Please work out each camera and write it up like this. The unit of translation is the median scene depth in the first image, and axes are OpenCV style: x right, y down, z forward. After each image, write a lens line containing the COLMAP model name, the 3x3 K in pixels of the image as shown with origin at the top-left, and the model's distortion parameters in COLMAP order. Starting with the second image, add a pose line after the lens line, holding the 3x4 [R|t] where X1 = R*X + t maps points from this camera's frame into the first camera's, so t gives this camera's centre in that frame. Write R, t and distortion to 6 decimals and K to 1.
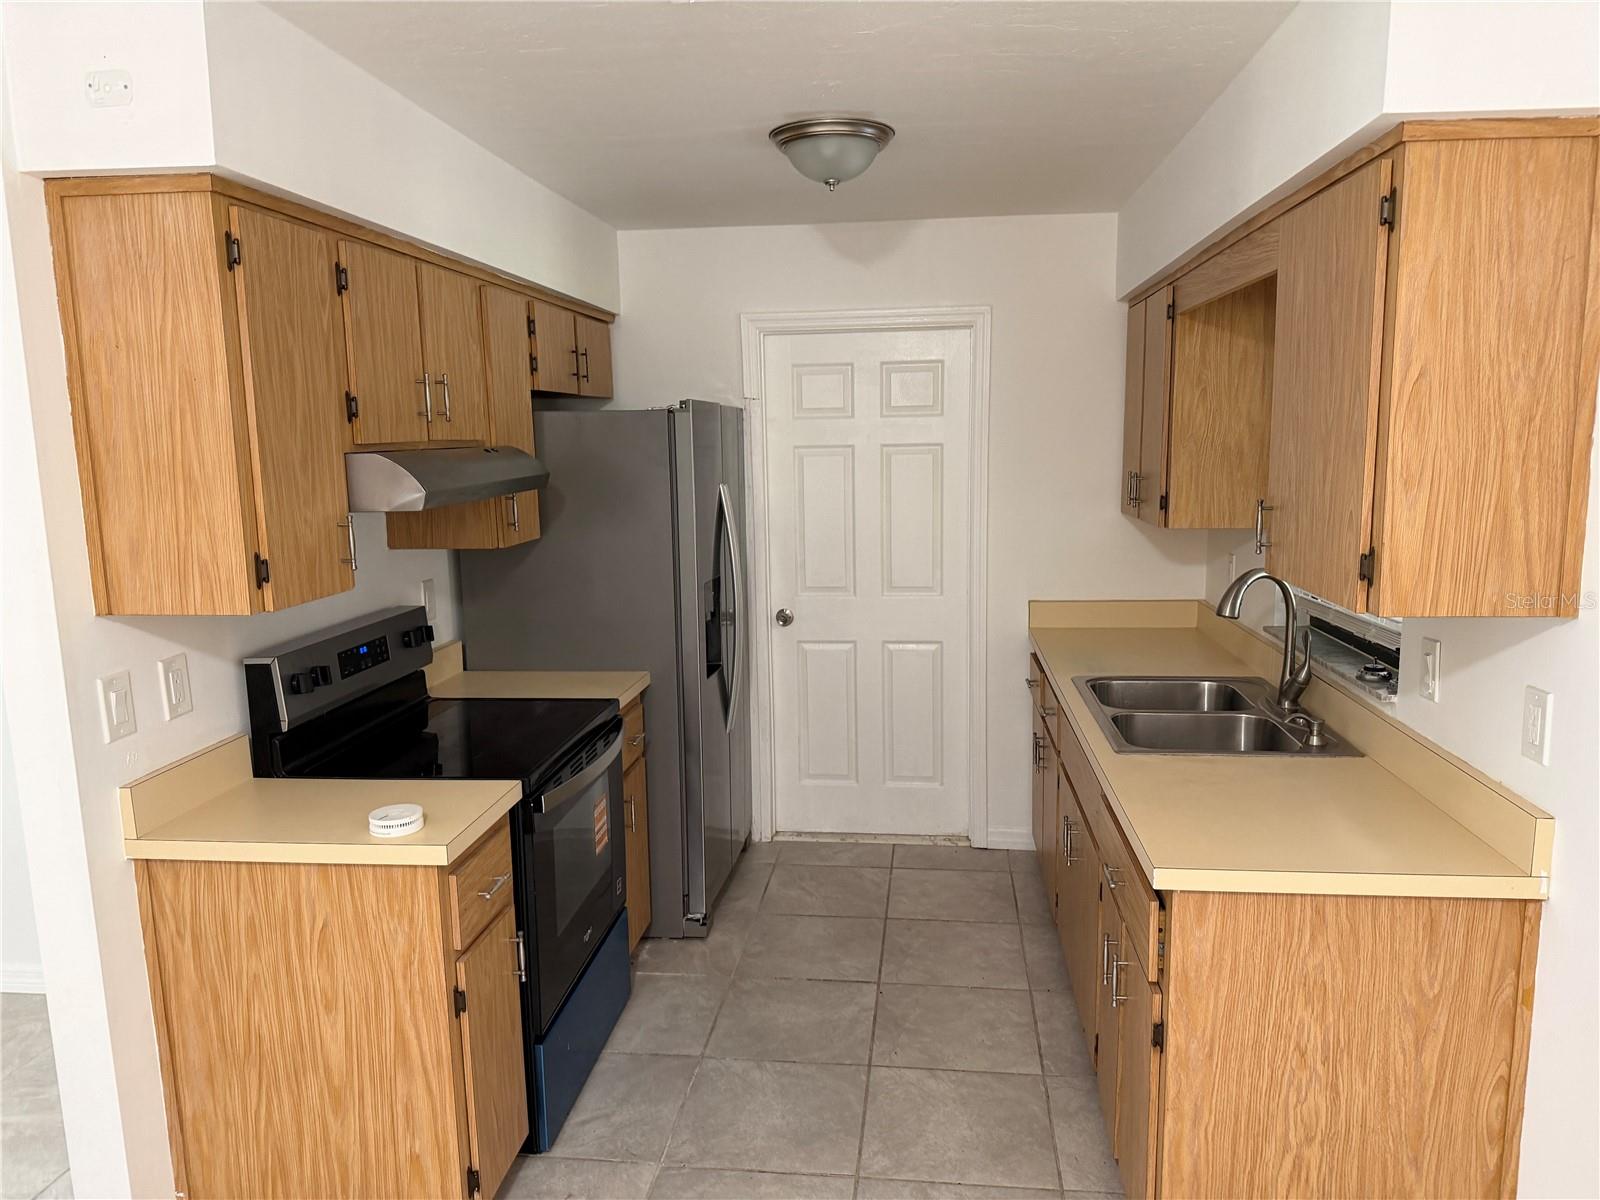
lens RADIAL K [[1141.4, 0, 806.7], [0, 1141.4, 599.6], [0, 0, 1]] dist [0.054501, -0.079889]
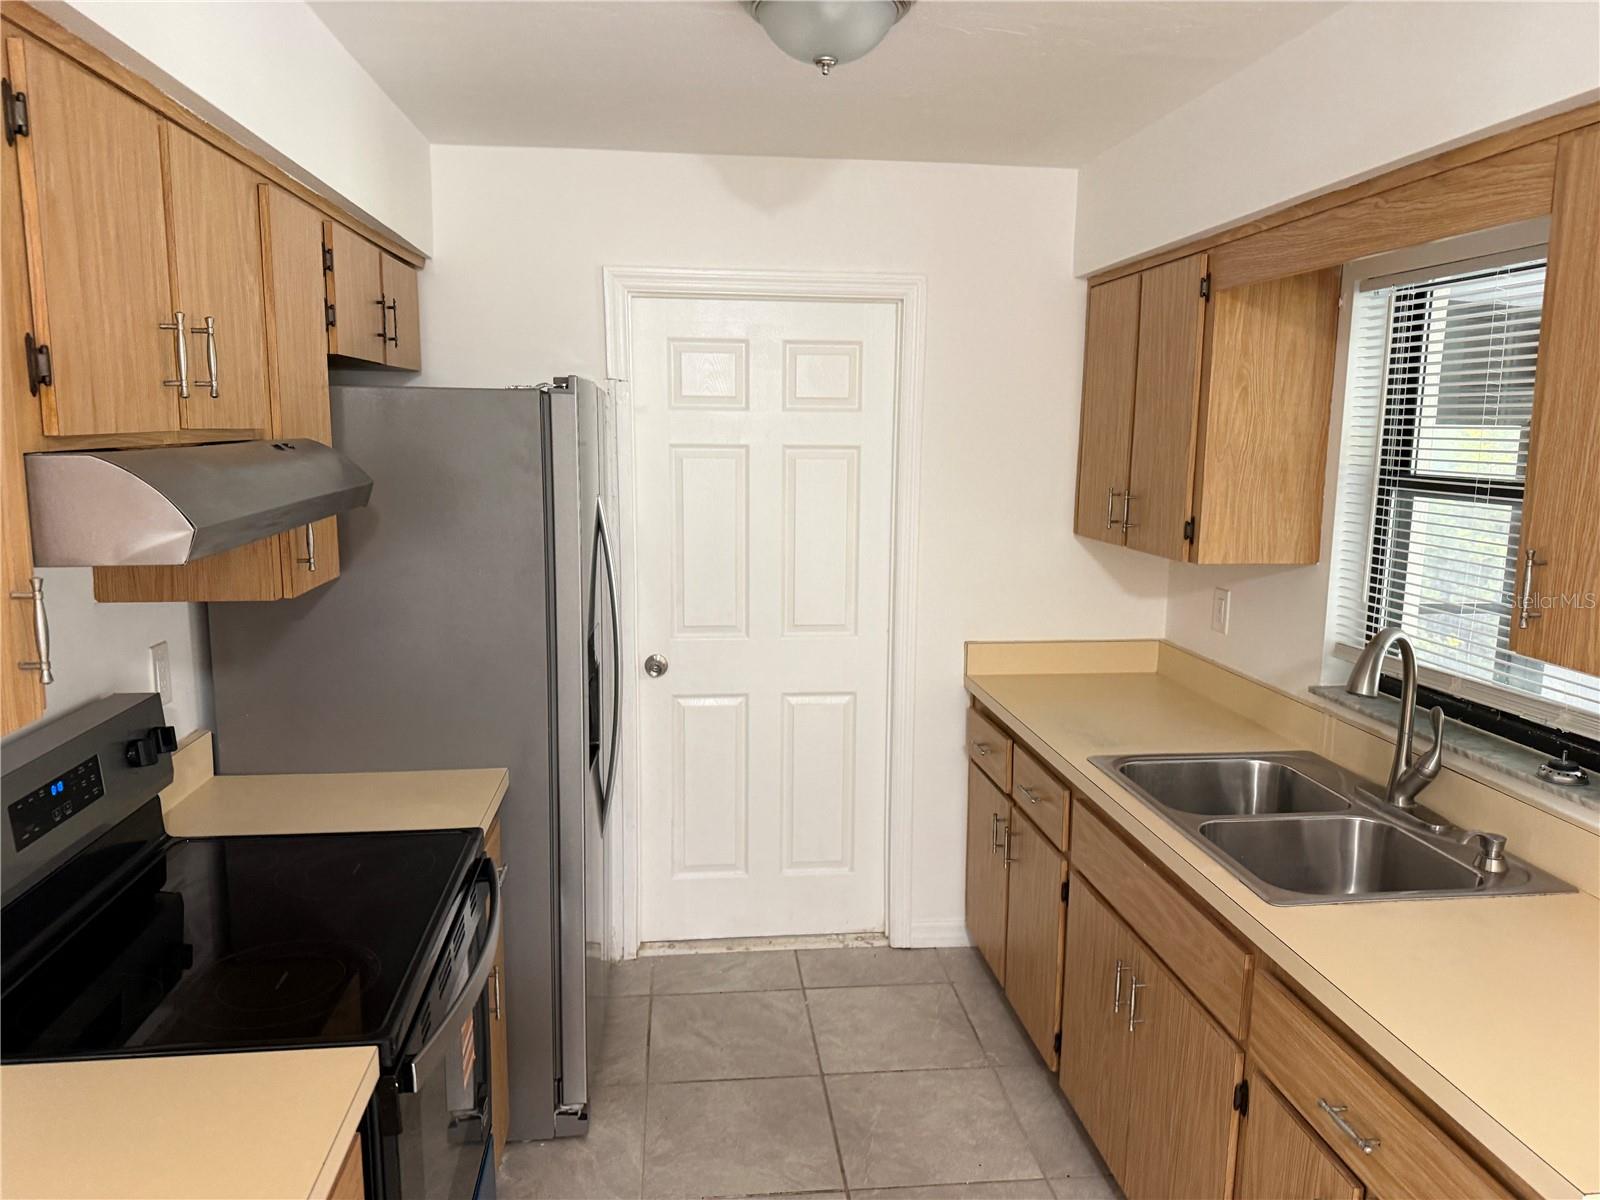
lens RADIAL K [[1141.4, 0, 800.3], [0, 1141.4, 588.7], [0, 0, 1]] dist [0.054501, -0.079889]
pose [[0.974707, -0.004693, 0.223439, -0.119497], [0.005236, 0.999985, -0.001839, -0.042679], [-0.223427, 0.002962, 0.974716, 0.280752]]
